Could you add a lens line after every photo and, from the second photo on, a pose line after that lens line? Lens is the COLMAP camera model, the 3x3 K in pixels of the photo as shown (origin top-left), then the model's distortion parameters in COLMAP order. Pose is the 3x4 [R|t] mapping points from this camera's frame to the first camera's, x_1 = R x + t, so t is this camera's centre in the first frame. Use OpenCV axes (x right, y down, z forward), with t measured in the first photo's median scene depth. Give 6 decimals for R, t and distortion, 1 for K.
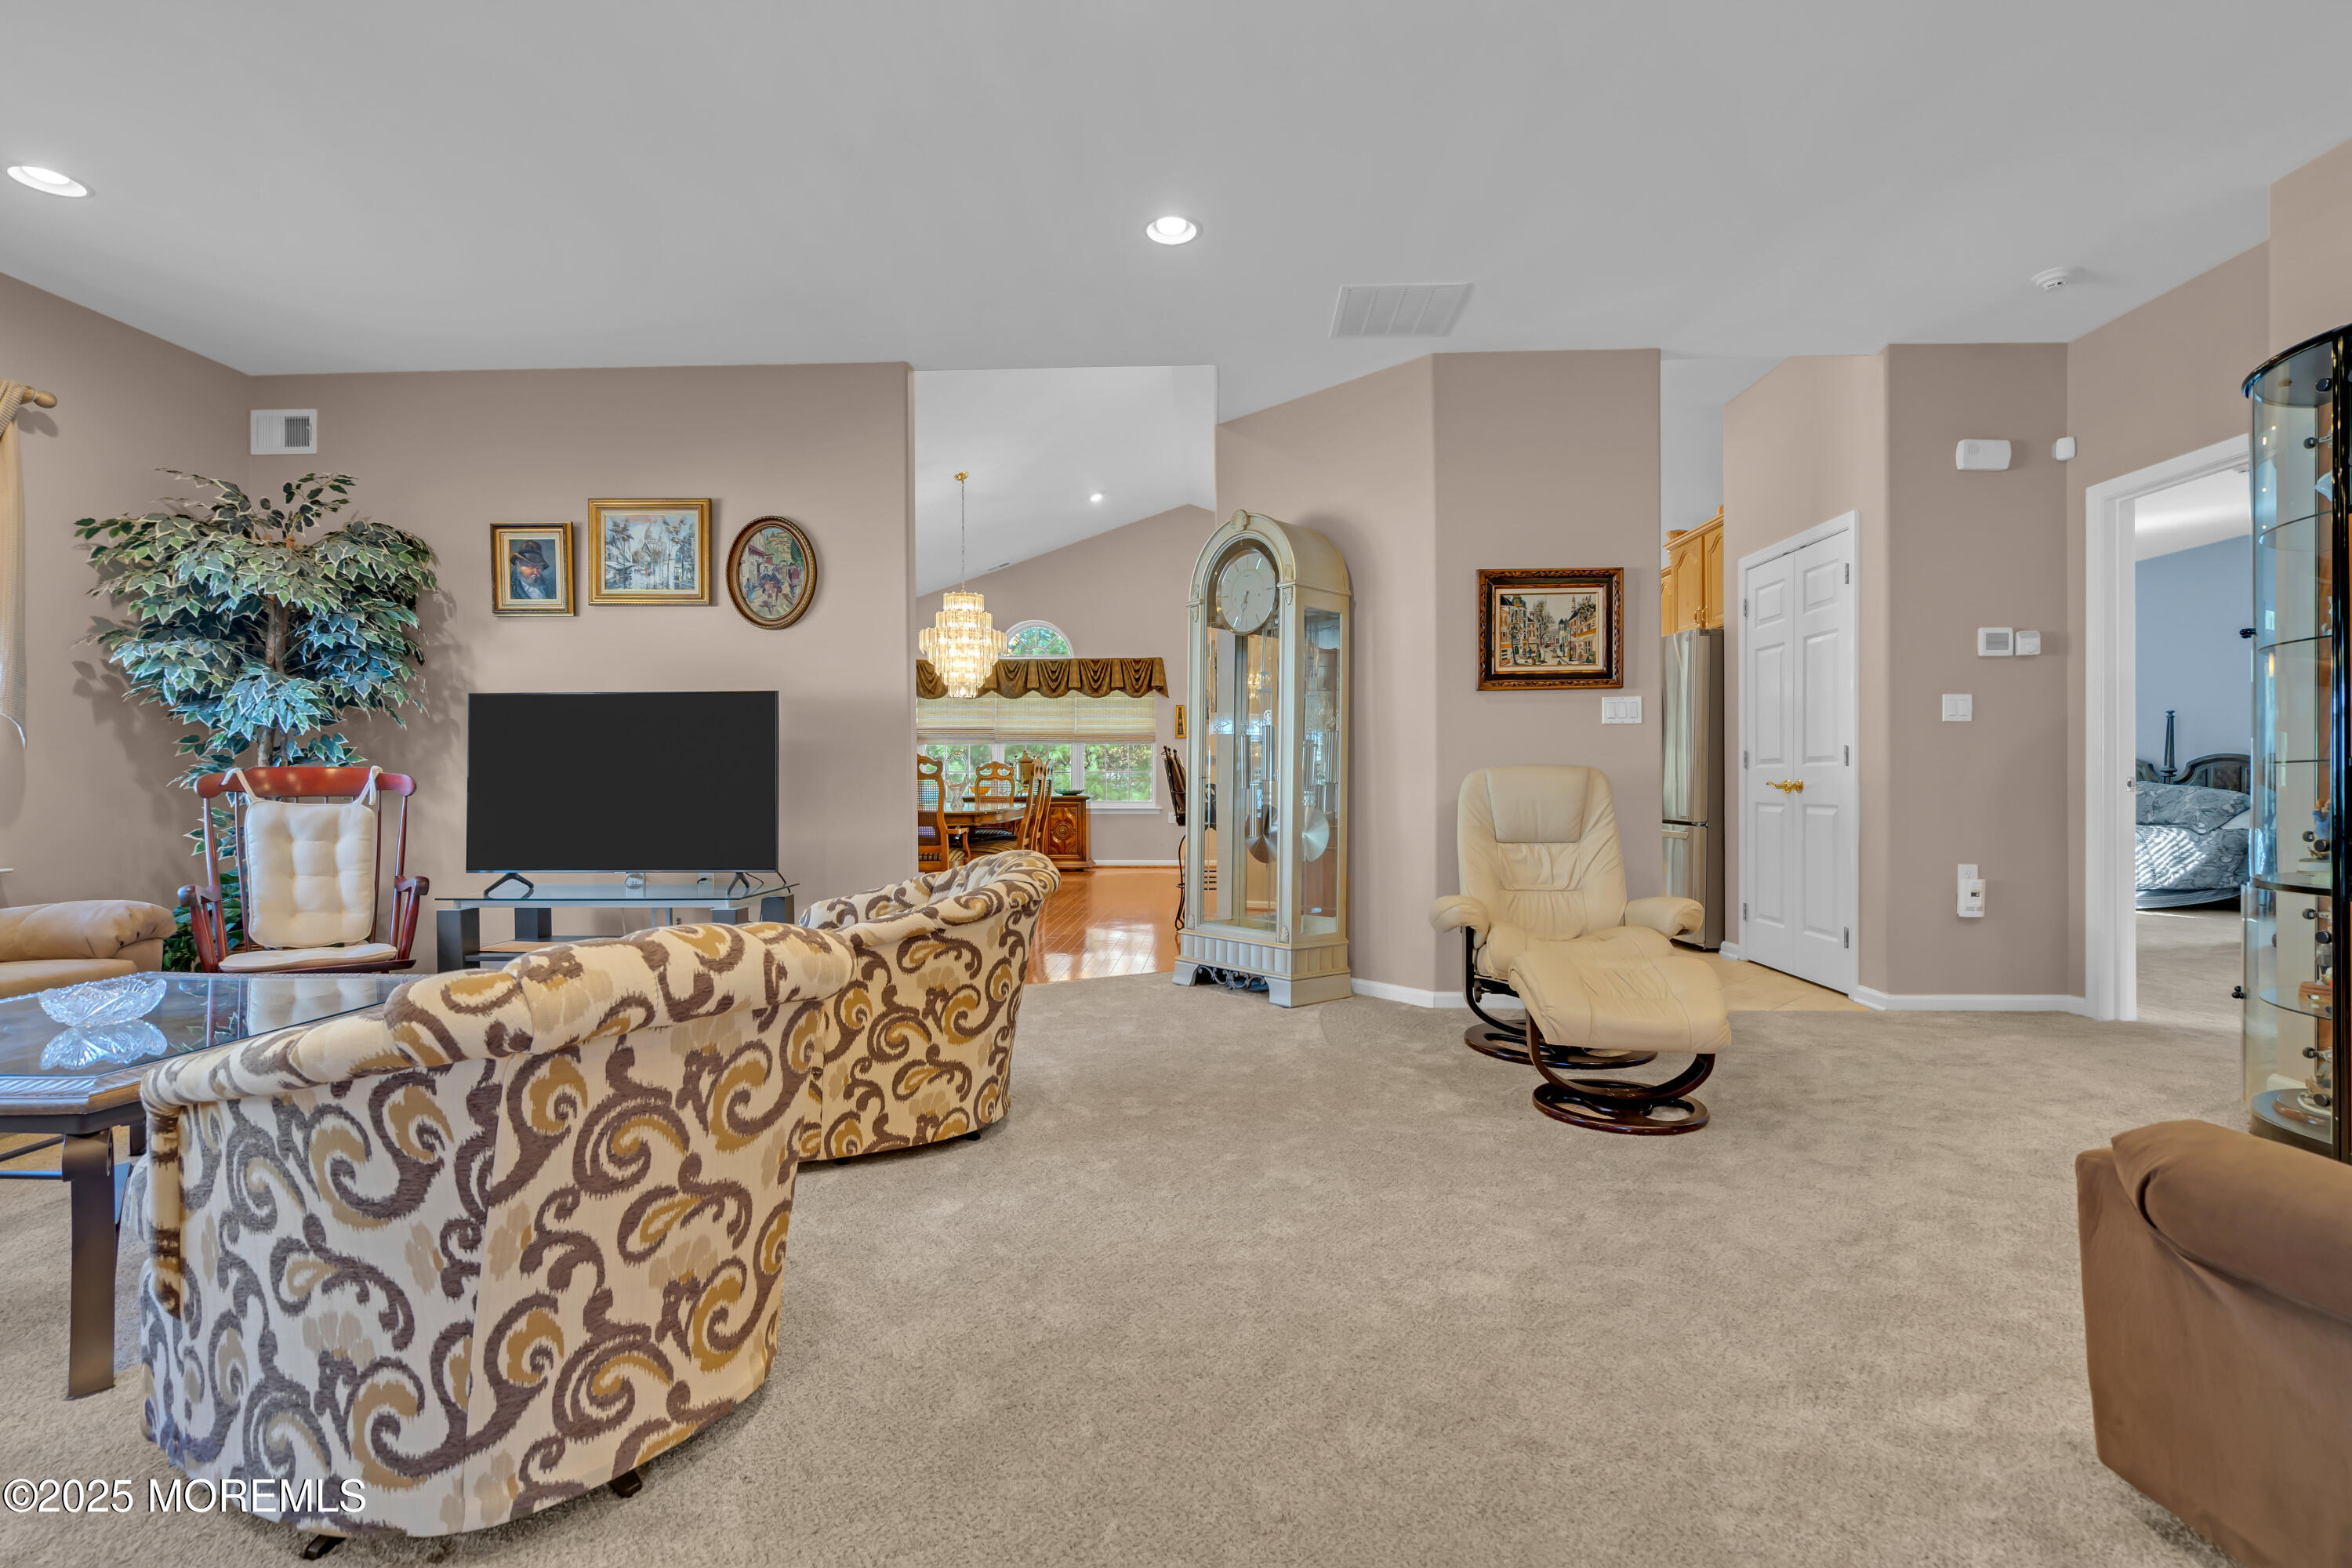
lens RADIAL K [[1080.3, 0, 1190.1], [0, 1080.3, 784.1], [0, 0, 1]] dist [-0.002319, 0.002451]
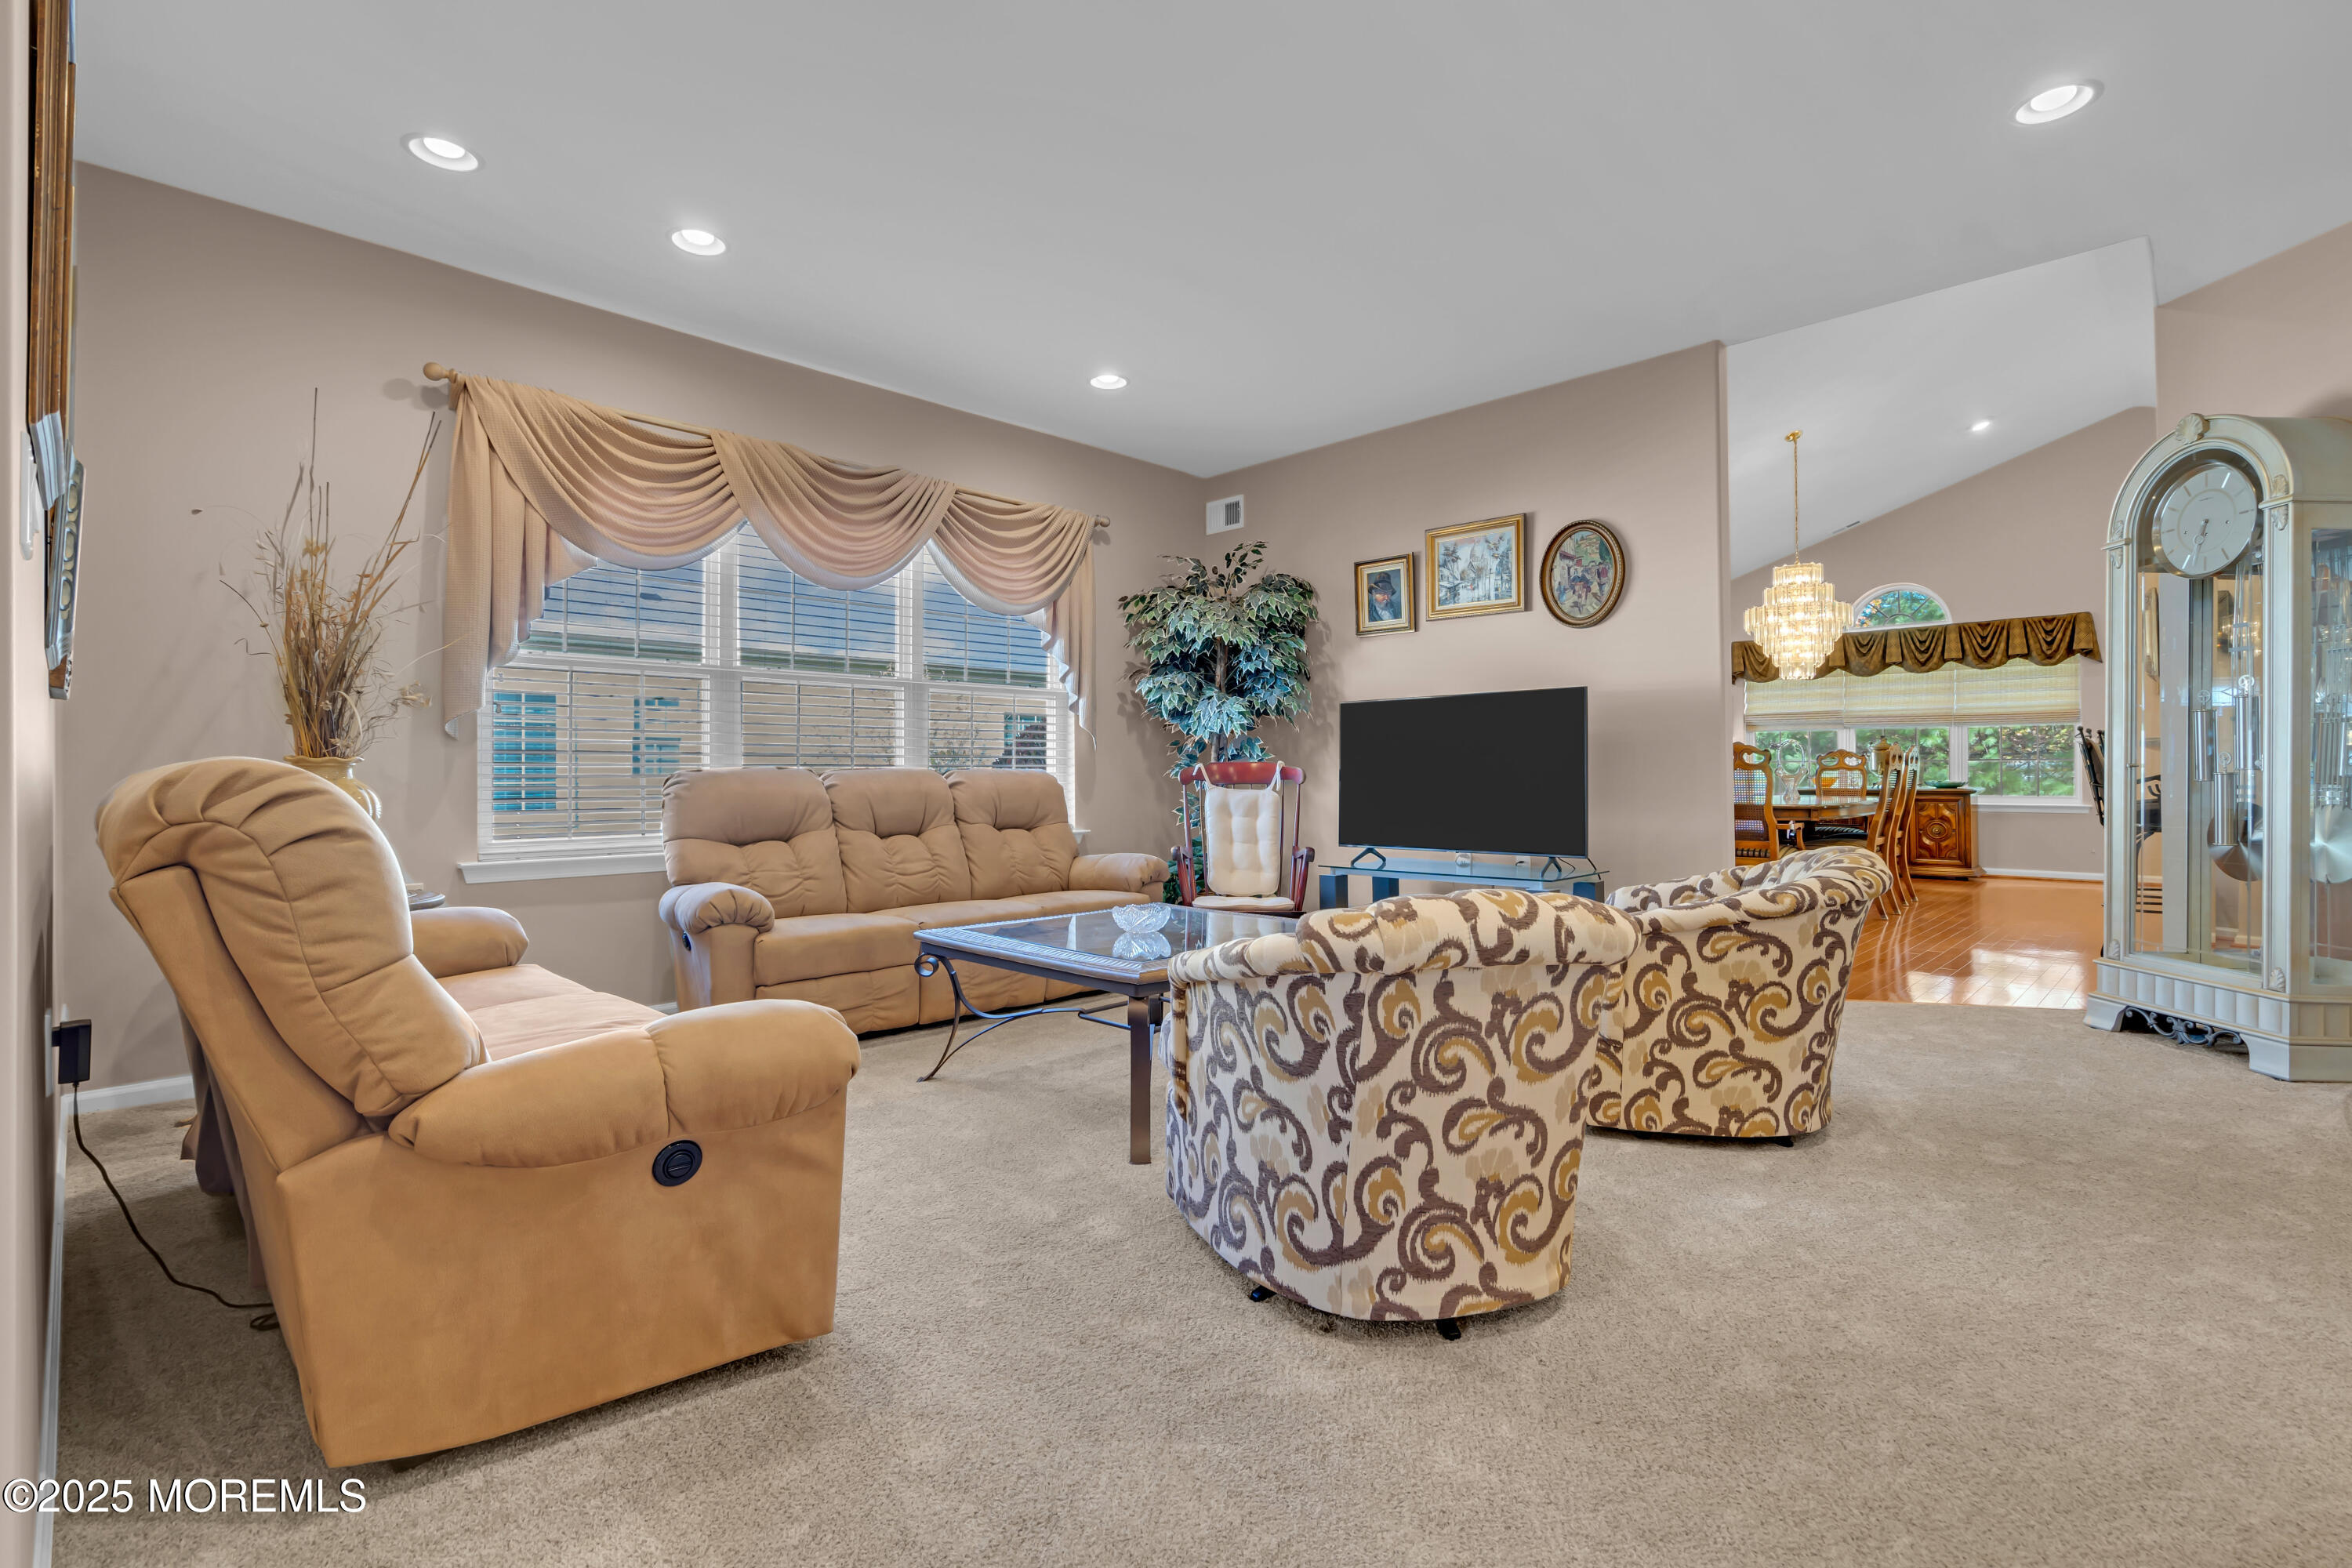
lens RADIAL K [[1080.3, 0, 1169.8], [0, 1080.3, 764.1], [0, 0, 1]] dist [-0.002319, 0.002451]
pose [[0.736226, -0.006331, -0.676706, 0.028729], [-0.000104, 0.999955, -0.009469, -0.000294], [0.676736, 0.007041, 0.736192, -0.046765]]
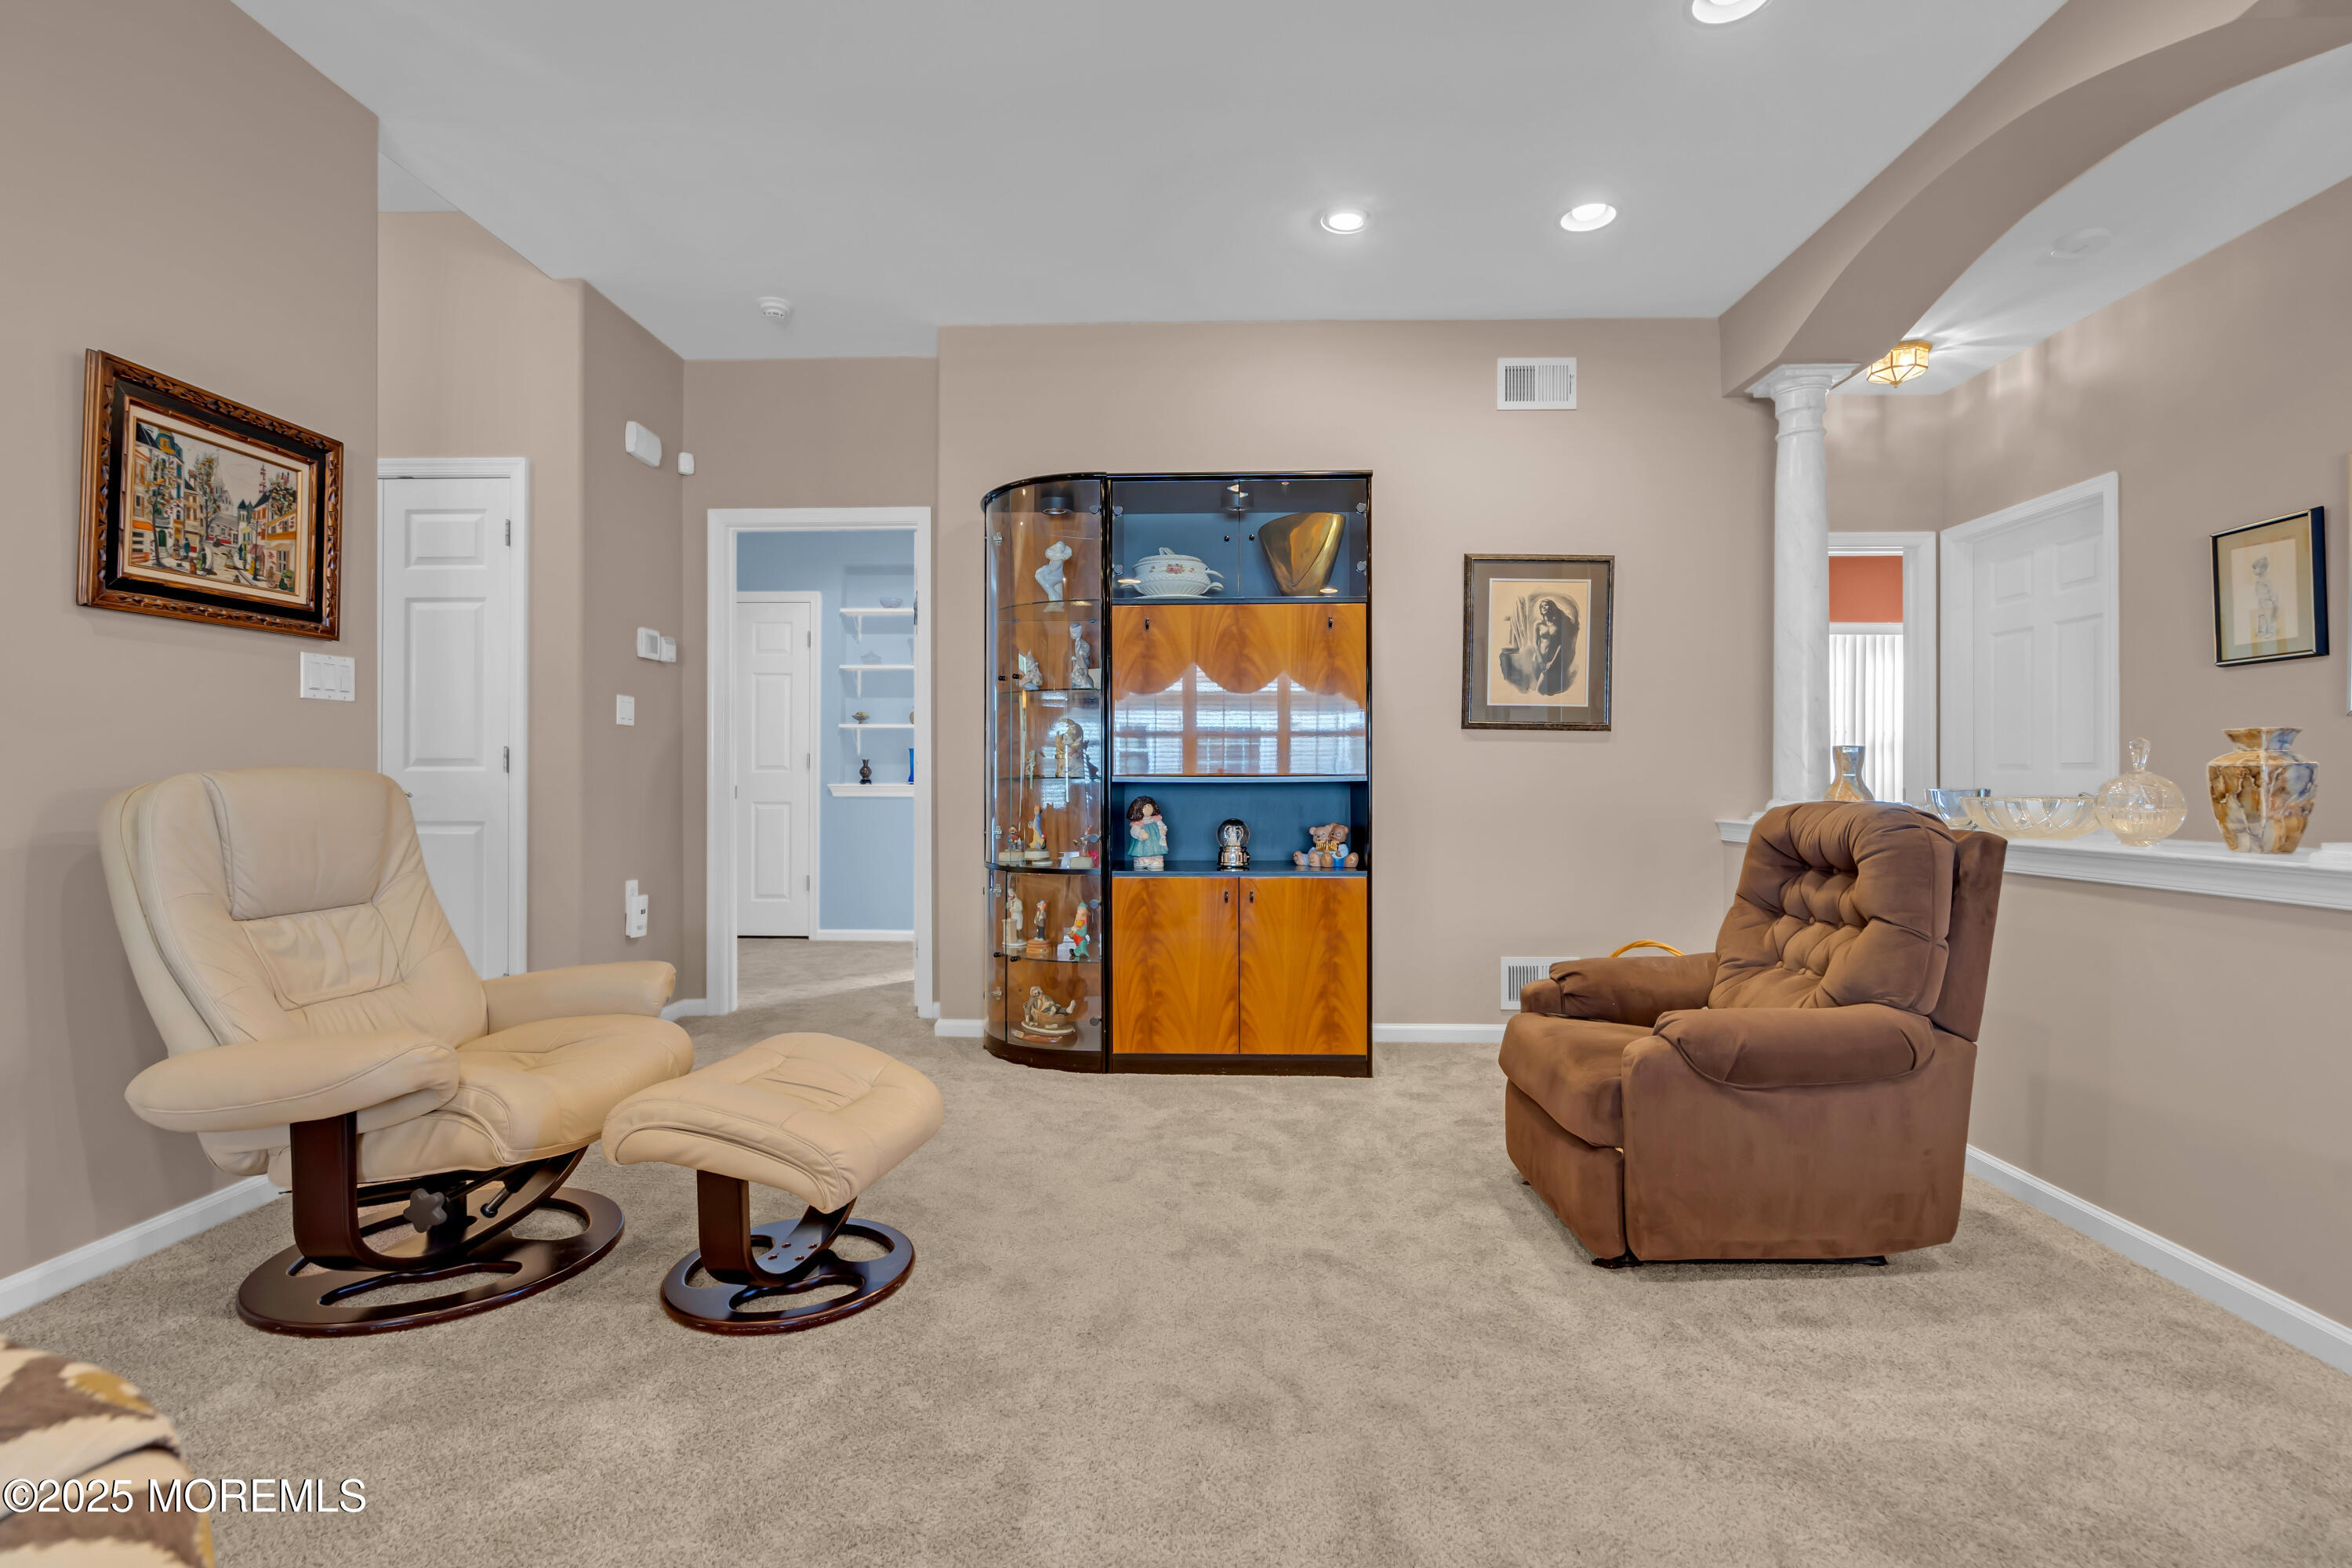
lens RADIAL K [[1080.3, 0, 1185.2], [0, 1080.3, 777.1], [0, 0, 1]] dist [-0.002319, 0.002451]
pose [[-0.003640, 0.004912, 0.999981, -0.209639], [0.003034, 0.999983, -0.004901, -0.008725], [-0.999989, 0.003016, -0.003654, 0.537829]]
